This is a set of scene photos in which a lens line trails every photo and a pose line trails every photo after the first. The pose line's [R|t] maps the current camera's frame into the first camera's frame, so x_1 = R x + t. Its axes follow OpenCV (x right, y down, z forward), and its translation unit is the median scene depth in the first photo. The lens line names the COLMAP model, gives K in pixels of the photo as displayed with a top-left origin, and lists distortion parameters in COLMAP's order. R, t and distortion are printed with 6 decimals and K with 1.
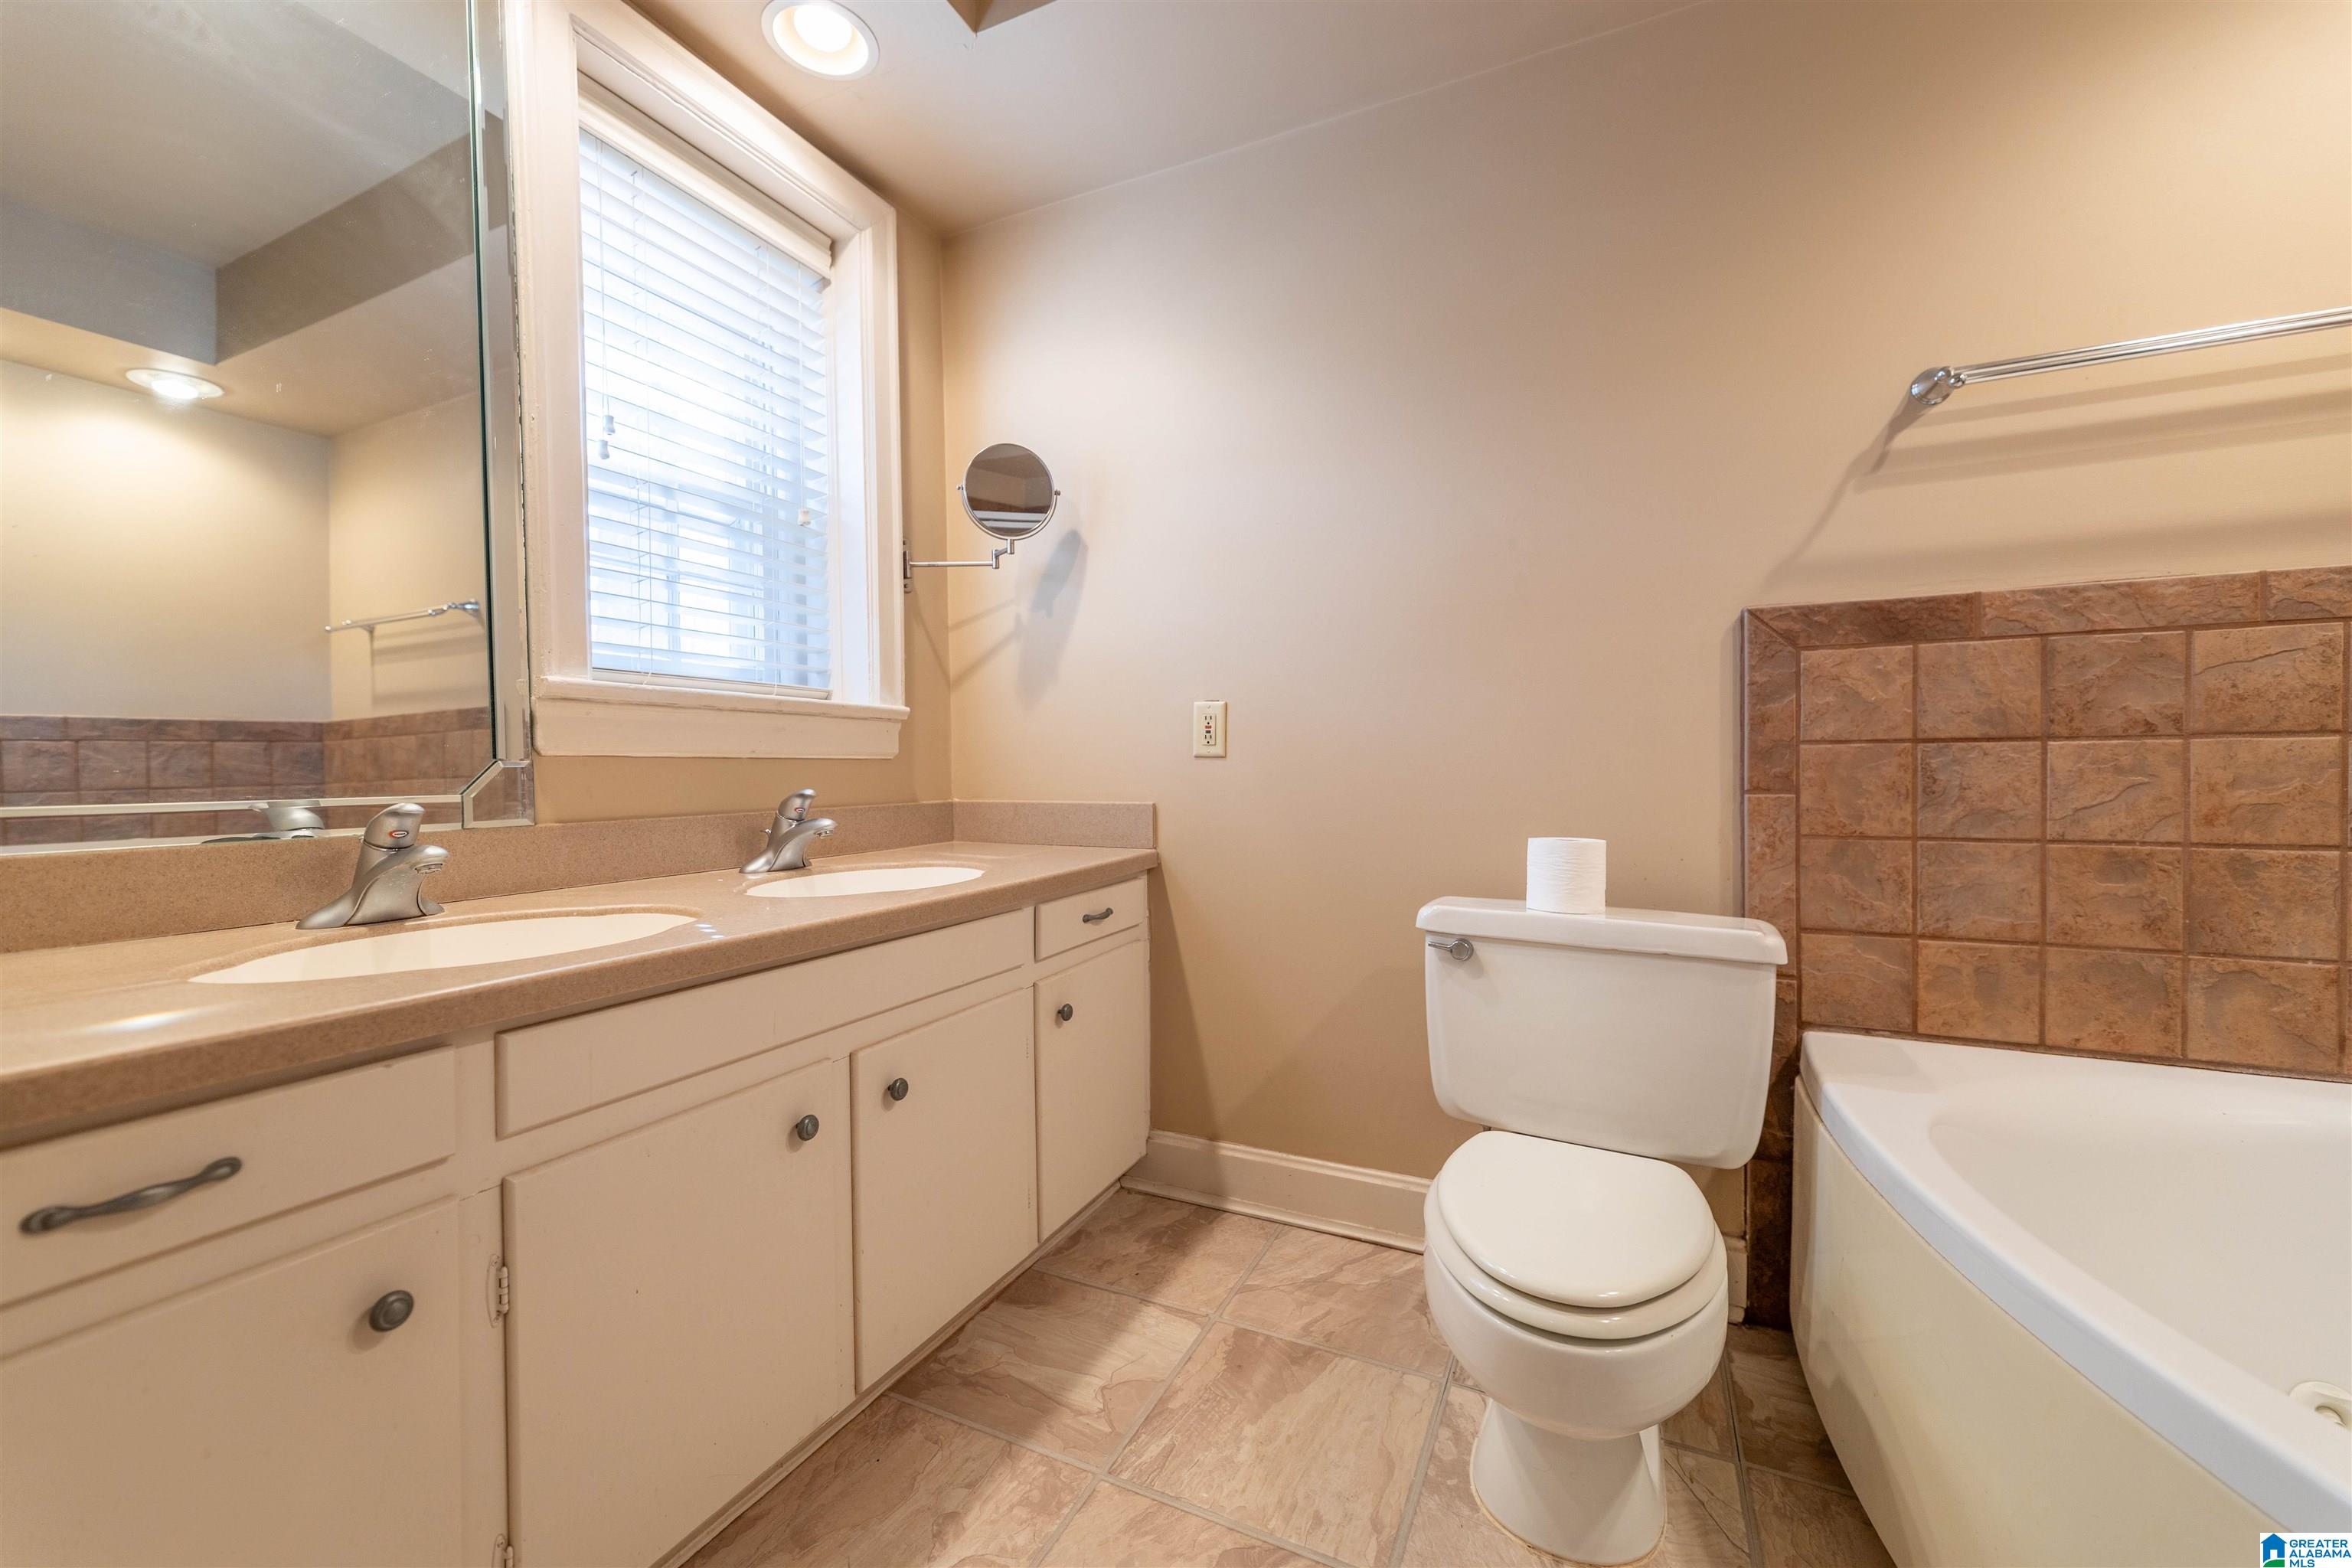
lens RADIAL K [[953.6, 0, 1169.6], [0, 953.6, 783.6], [0, 0, 1]] dist [-0.000311, 0.000002]
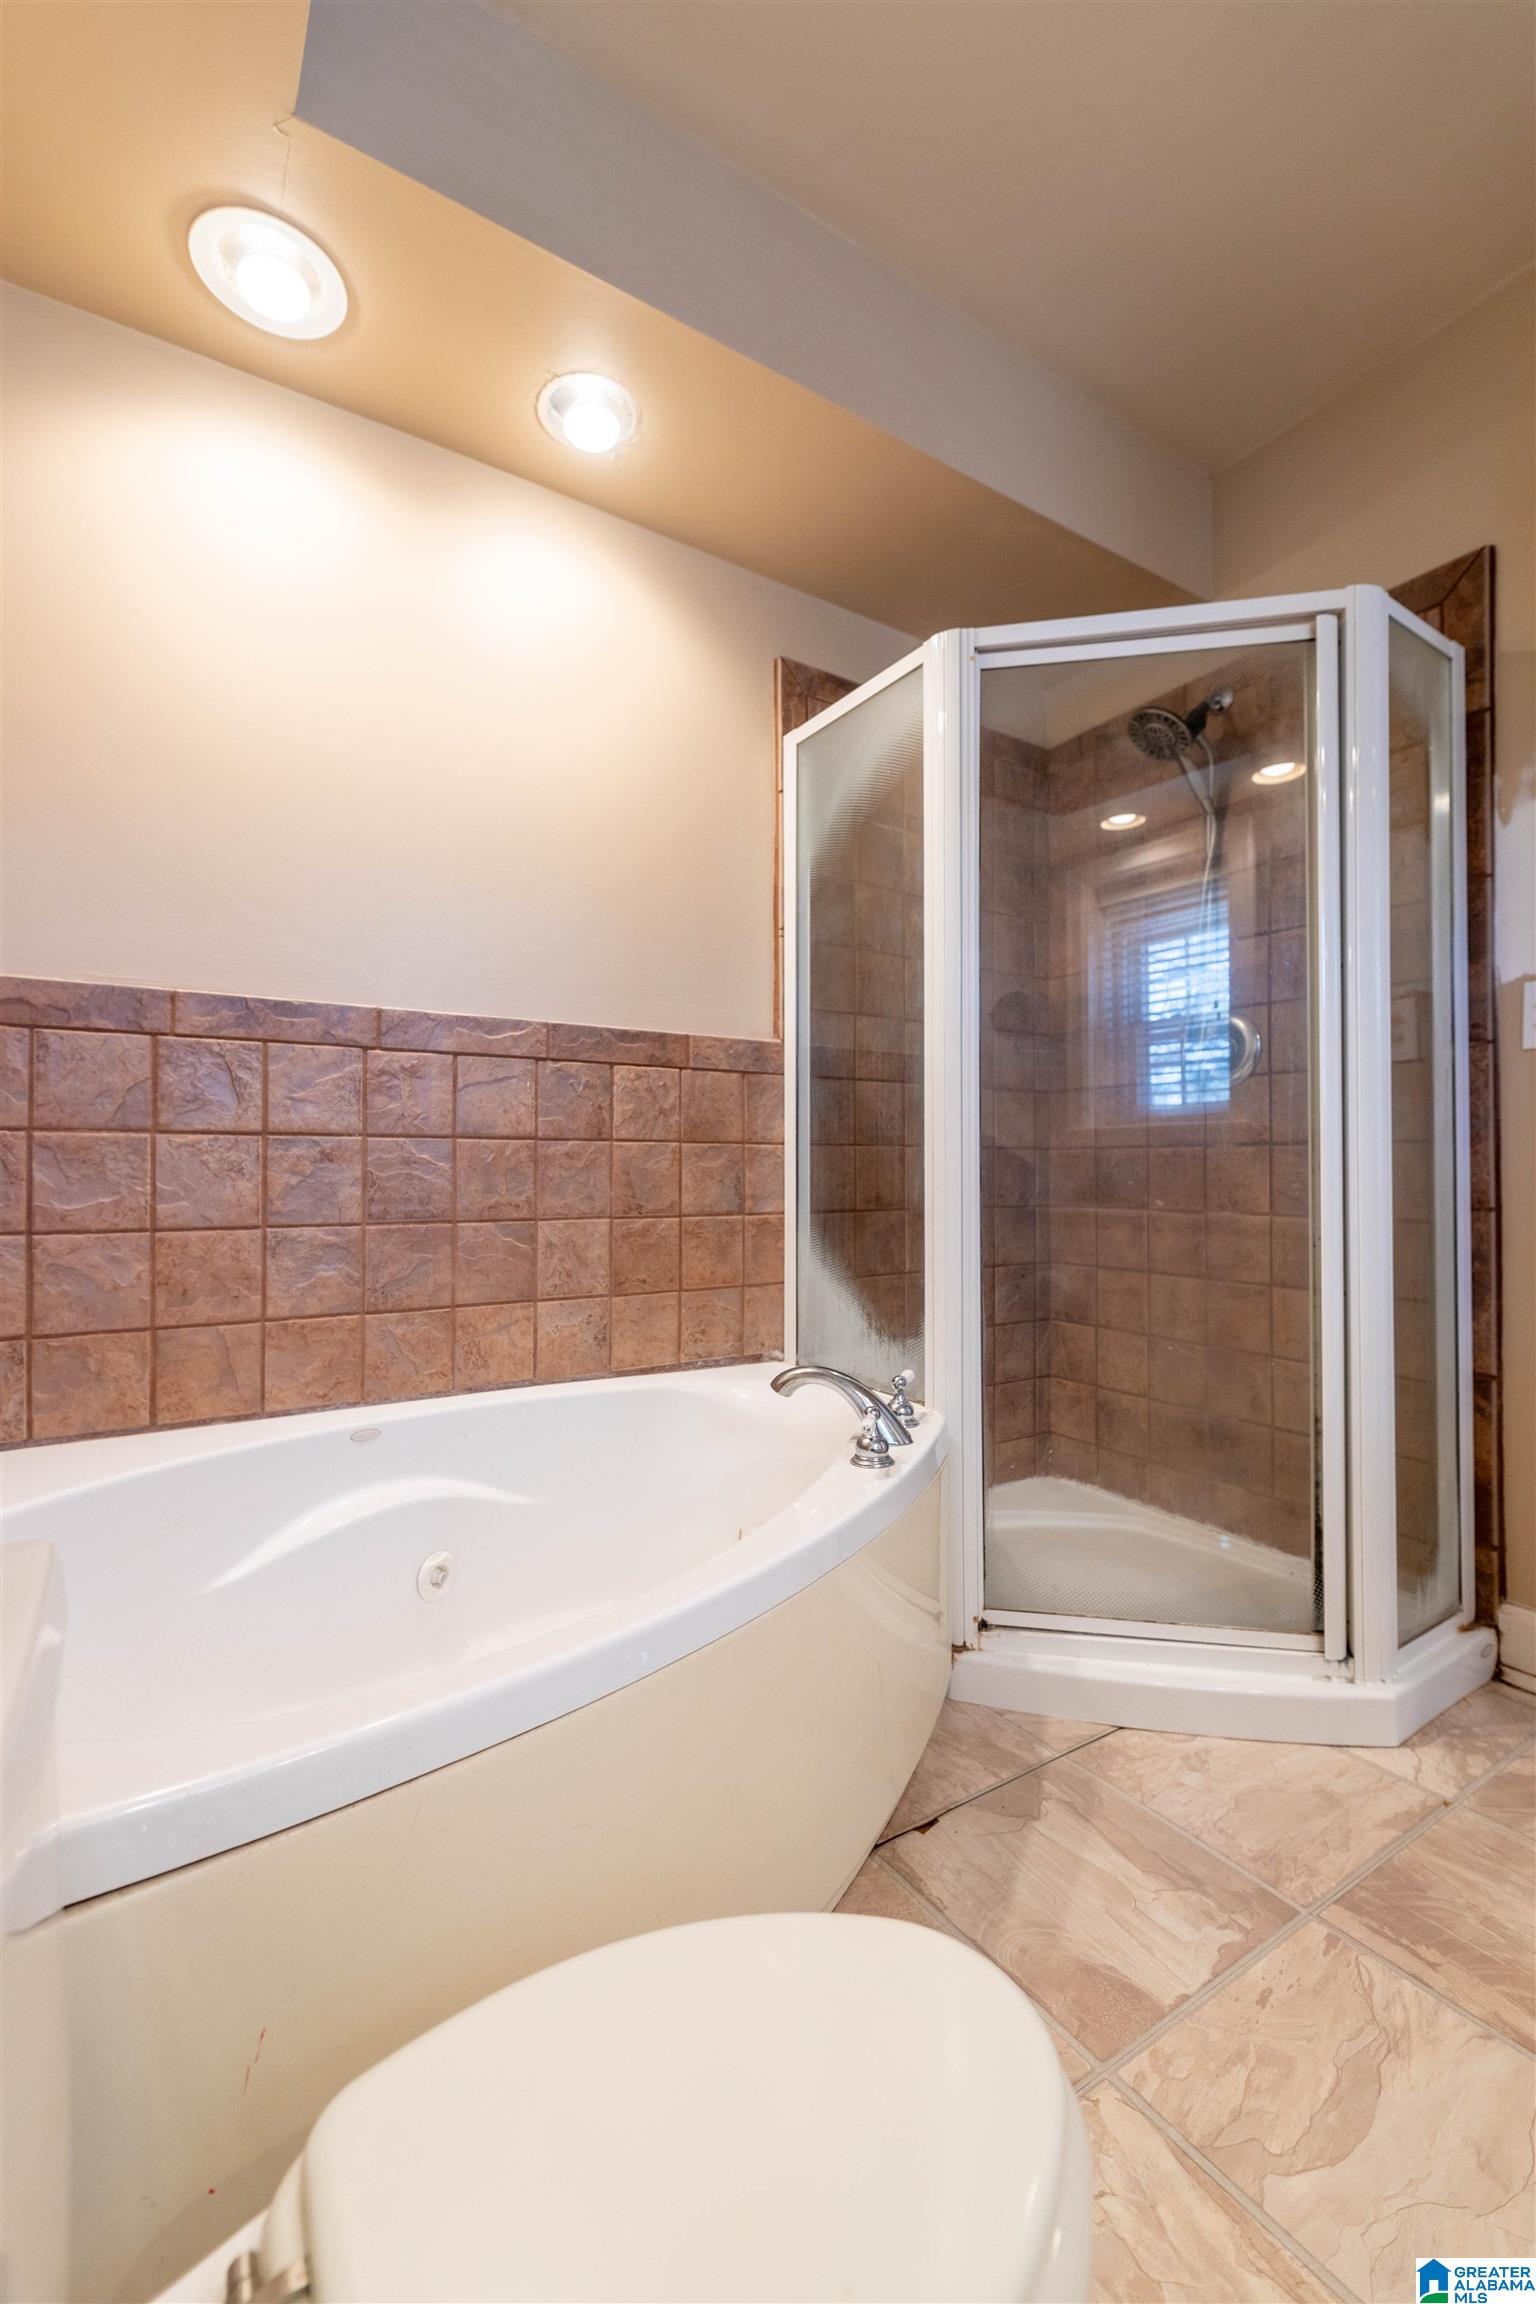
lens RADIAL K [[934.2, 0, 769.3], [0, 934.2, 1154.4], [0, 0, 1]] dist [-0.000311, 0.000002]
pose [[-0.850059, 0.011803, 0.526555, -0.359120], [0.014135, 0.999900, 0.000406, -0.017163], [-0.526498, 0.007788, -0.850141, 2.038300]]
